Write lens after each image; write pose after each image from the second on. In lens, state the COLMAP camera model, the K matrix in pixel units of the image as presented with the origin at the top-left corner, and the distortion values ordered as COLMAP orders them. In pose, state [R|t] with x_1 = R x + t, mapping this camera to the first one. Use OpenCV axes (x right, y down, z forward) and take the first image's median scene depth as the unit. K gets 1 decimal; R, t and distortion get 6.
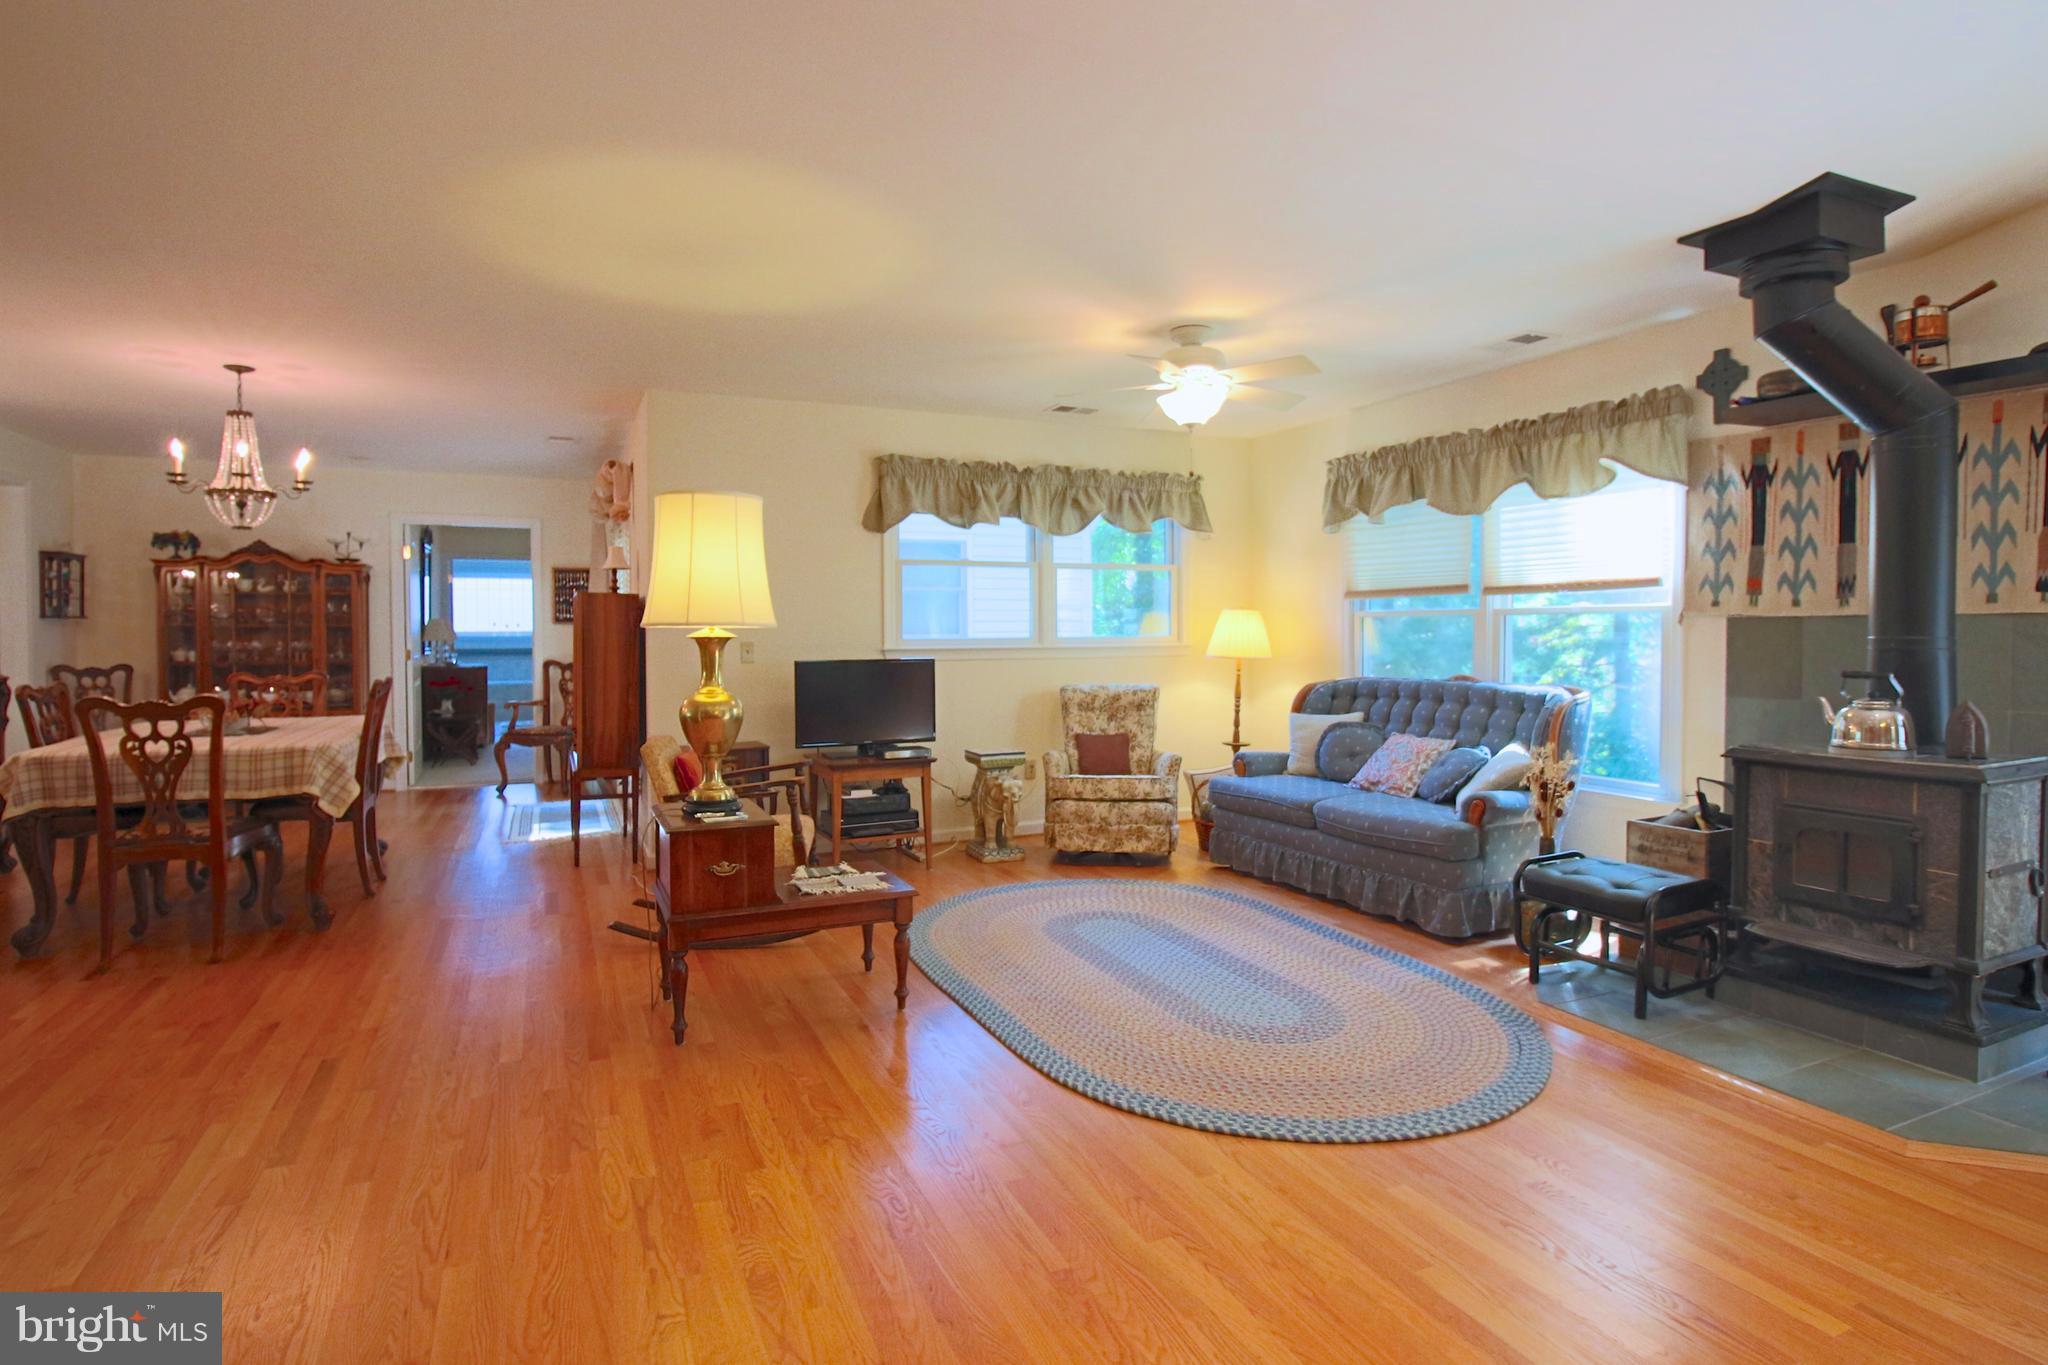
lens RADIAL K [[1062.1, 0, 1022.5], [0, 1062.1, 654.3], [0, 0, 1]] dist [-0.001173, -0.014516]
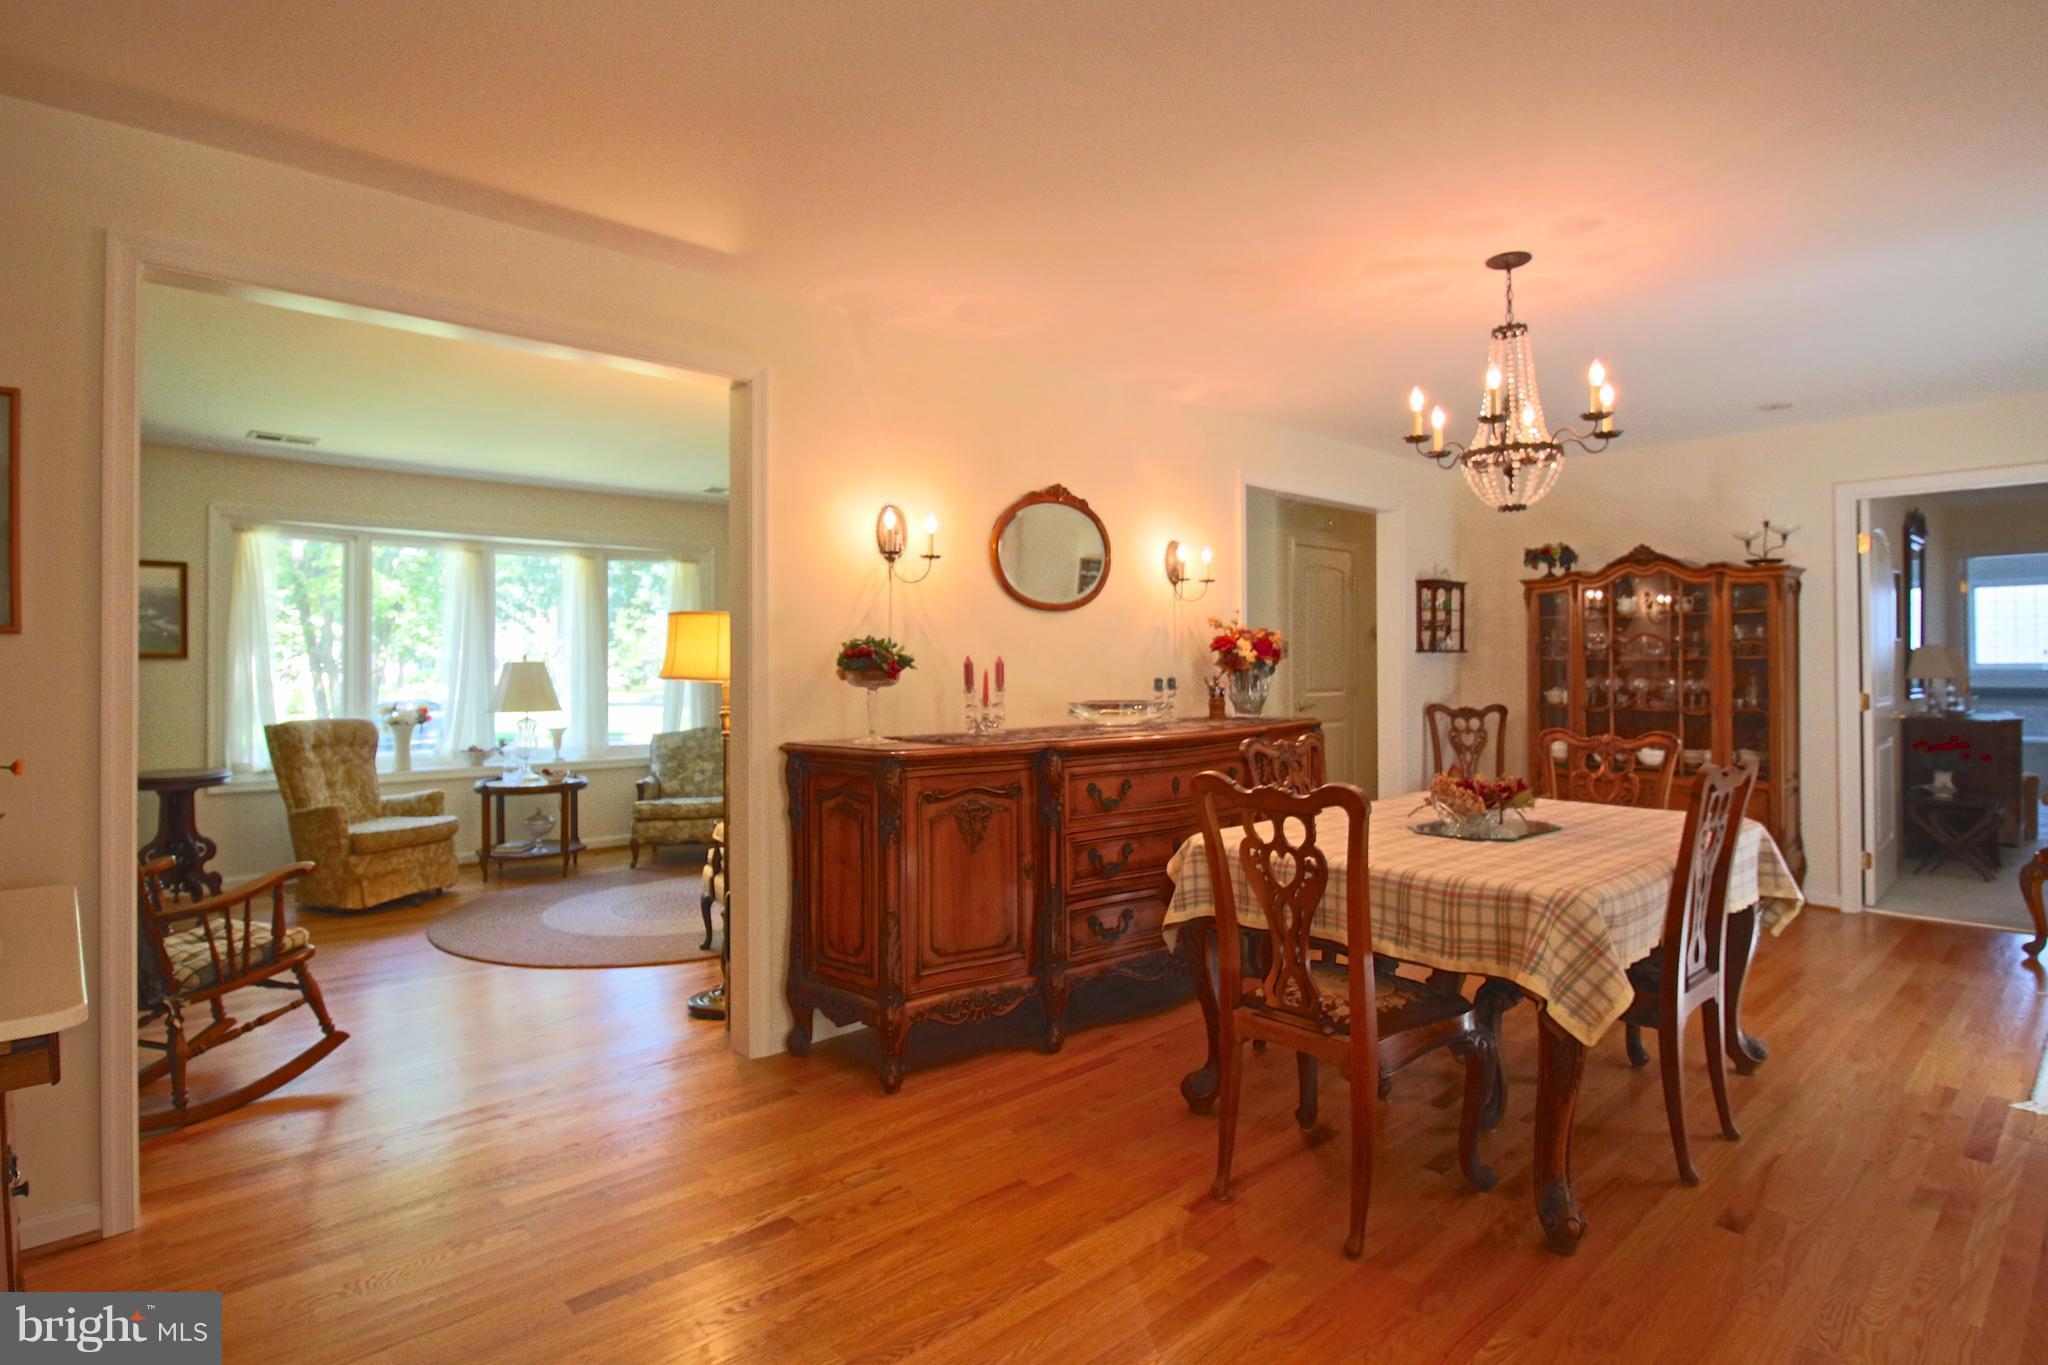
lens RADIAL K [[1062.1, 0, 1022.5], [0, 1062.1, 654.3], [0, 0, 1]] dist [-0.001173, -0.014516]
pose [[0.321022, -0.012374, -0.946991, -0.154180], [-0.015910, 0.999703, -0.018456, -0.009663], [0.946938, 0.020992, 0.320730, 0.349148]]
